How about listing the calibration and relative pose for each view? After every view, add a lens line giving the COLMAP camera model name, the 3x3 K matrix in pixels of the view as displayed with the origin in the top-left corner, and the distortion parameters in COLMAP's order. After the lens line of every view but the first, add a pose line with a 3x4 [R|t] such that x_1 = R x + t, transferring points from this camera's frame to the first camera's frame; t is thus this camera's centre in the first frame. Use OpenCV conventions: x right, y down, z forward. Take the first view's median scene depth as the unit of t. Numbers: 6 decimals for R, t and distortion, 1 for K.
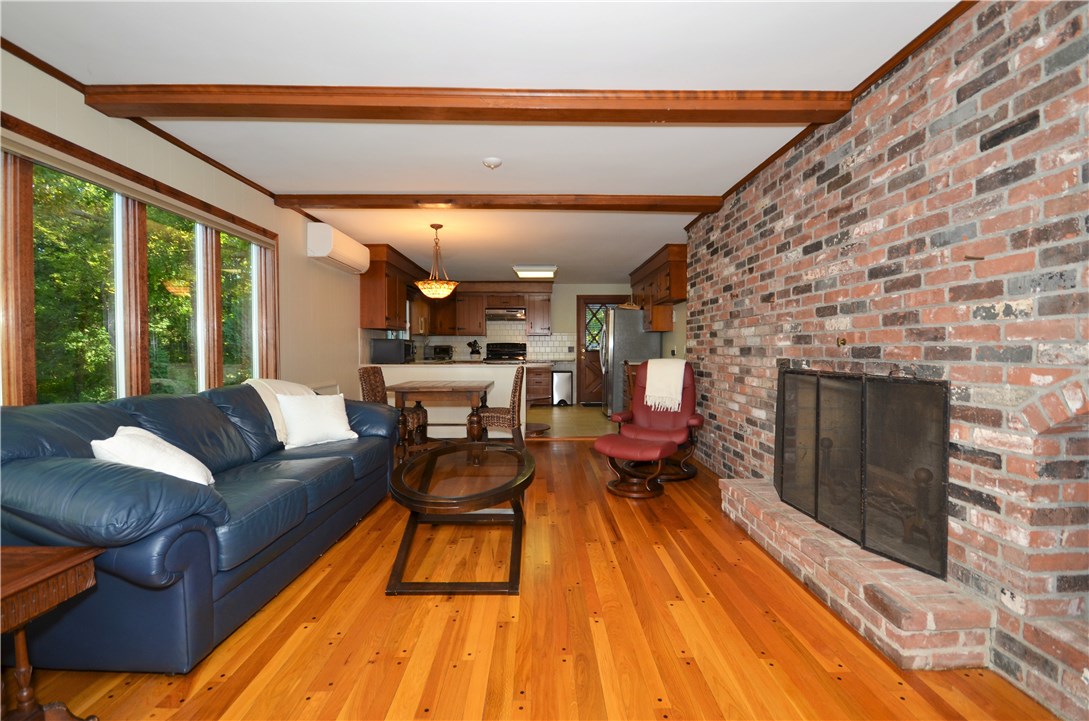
lens RADIAL K [[469.5, 0, 546.4], [0, 469.5, 362.2], [0, 0, 1]] dist [-0.008425, -0.003805]
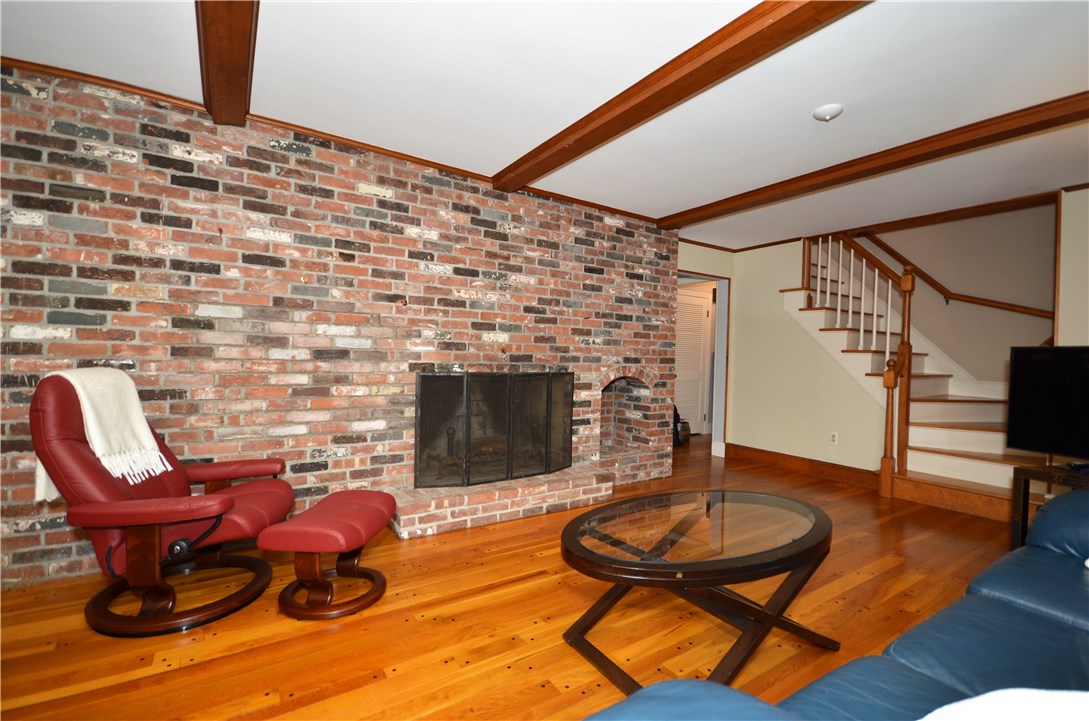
lens RADIAL K [[491.7, 0, 547.7], [0, 491.7, 363.8], [0, 0, 1]] dist [-0.004328, -0.000061]
pose [[-0.539869, -0.022124, 0.841458, -0.822644], [0.002554, 0.999607, 0.027921, -0.051888], [-0.841745, 0.017222, -0.539600, 1.972532]]
